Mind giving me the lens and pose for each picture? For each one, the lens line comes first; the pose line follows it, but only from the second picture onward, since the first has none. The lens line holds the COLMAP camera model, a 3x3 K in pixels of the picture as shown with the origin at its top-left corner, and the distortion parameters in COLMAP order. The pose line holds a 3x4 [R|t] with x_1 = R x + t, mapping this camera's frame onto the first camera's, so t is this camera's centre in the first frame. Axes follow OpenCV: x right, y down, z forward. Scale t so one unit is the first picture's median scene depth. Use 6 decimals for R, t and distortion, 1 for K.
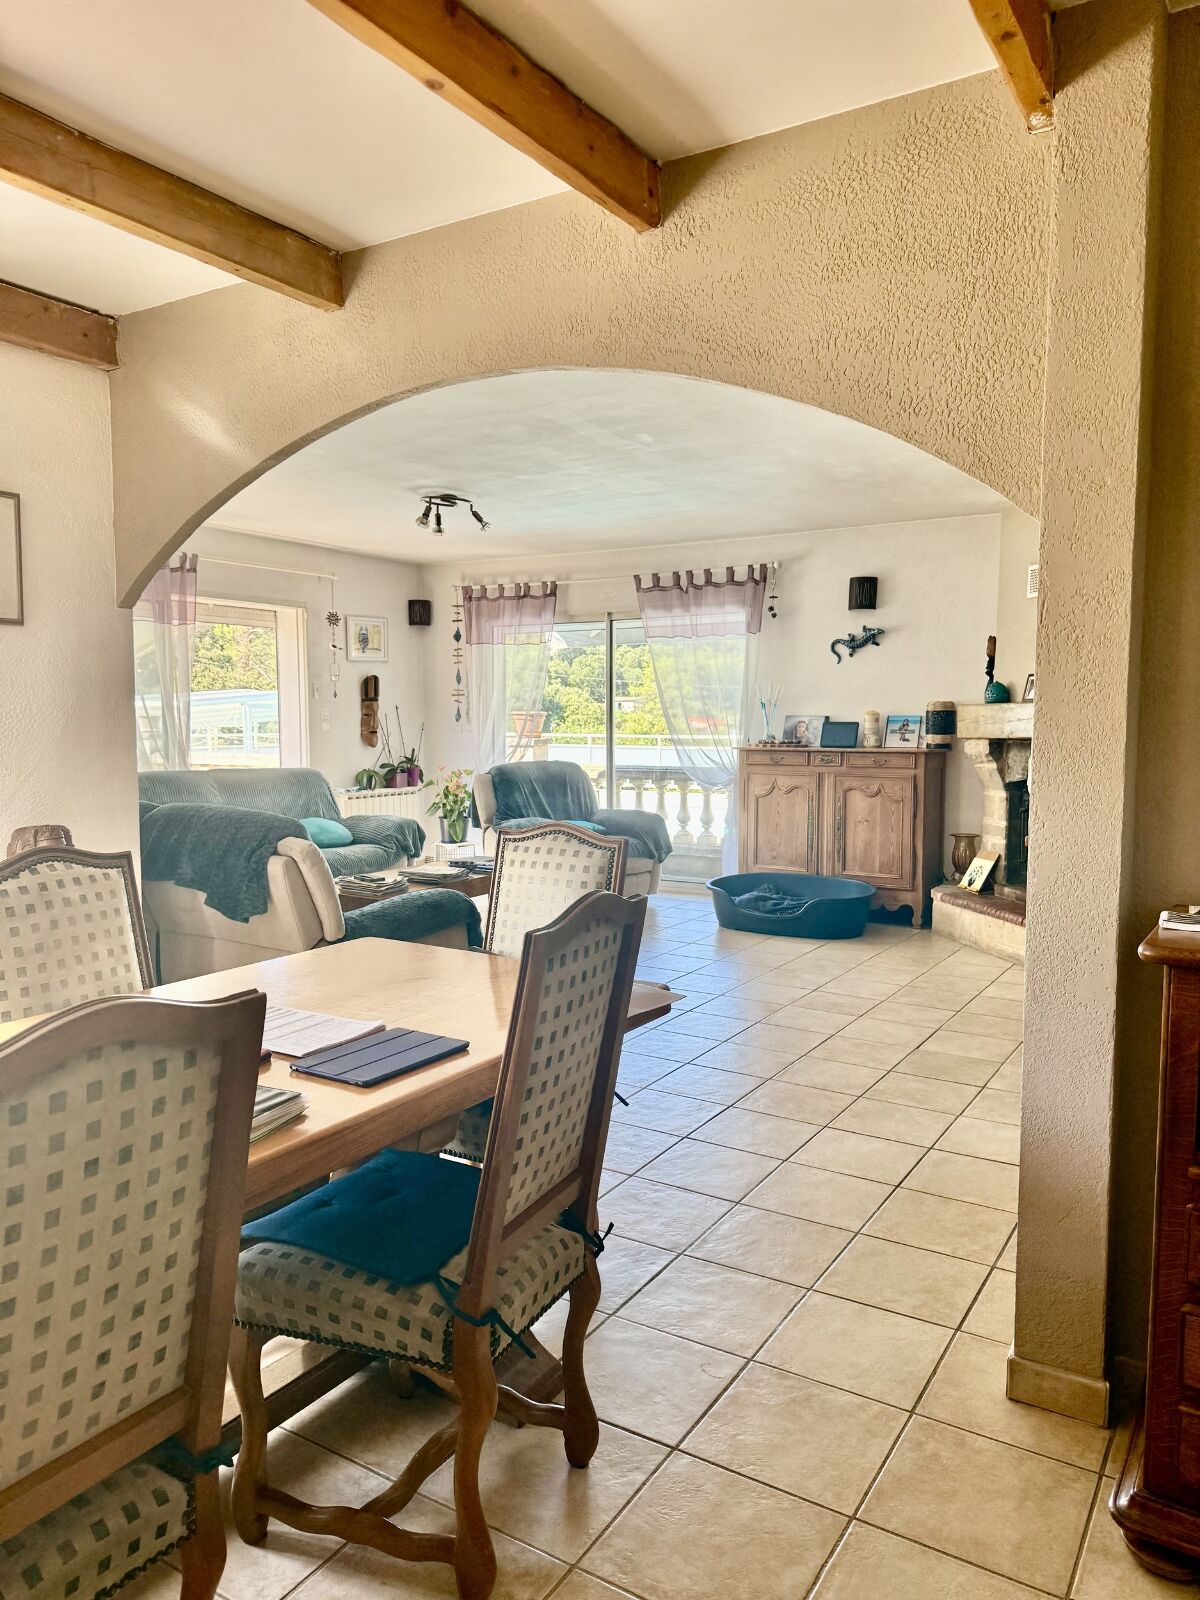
lens RADIAL K [[1146.7, 0, 589.8], [0, 1146.7, 805.0], [0, 0, 1]] dist [0.092972, -0.115329]
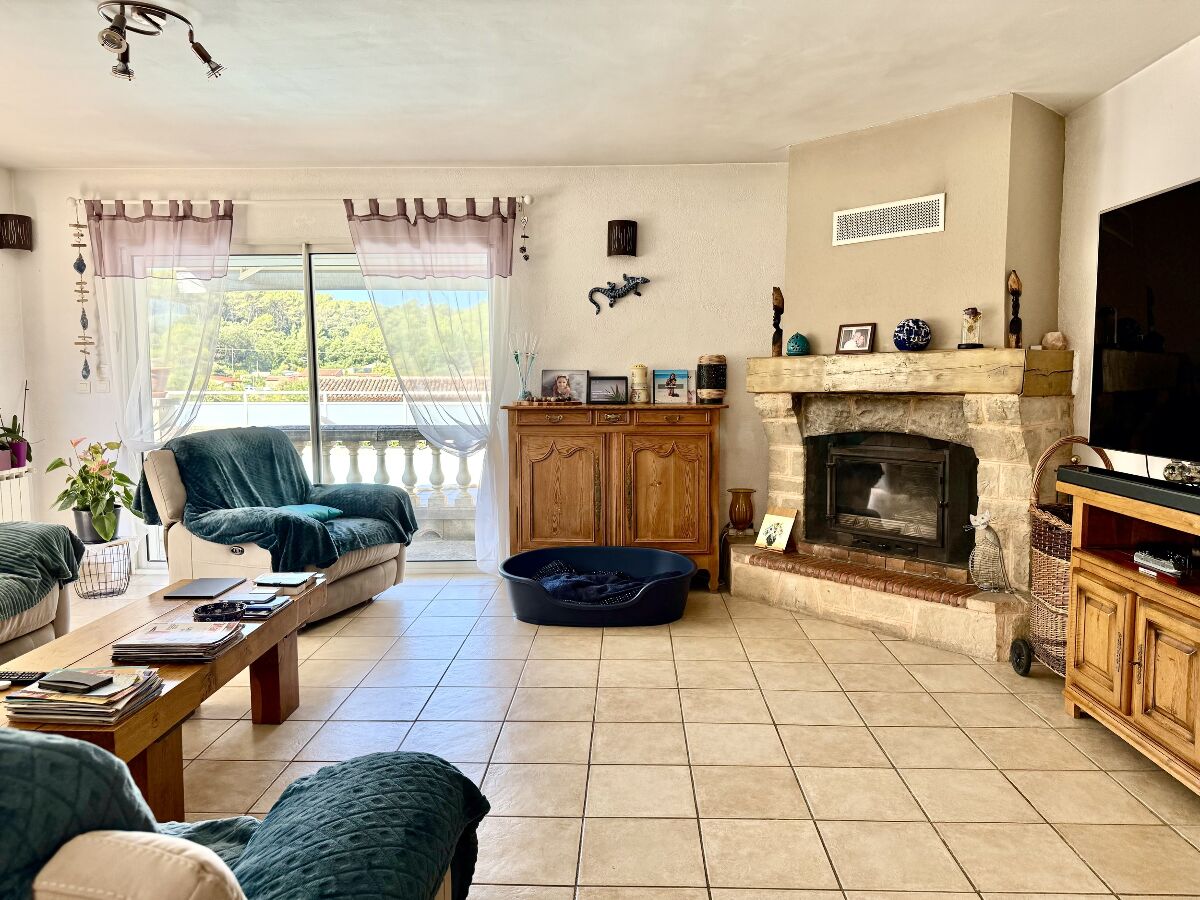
lens RADIAL K [[837.0, 0, 606.7], [0, 837.0, 458.3], [0, 0, 1]] dist [0.091835, -0.147467]
pose [[0.860790, -0.054041, 0.506082, -0.126236], [0.043959, 0.998525, 0.031856, -0.027497], [-0.507058, -0.005175, 0.861897, 0.411046]]
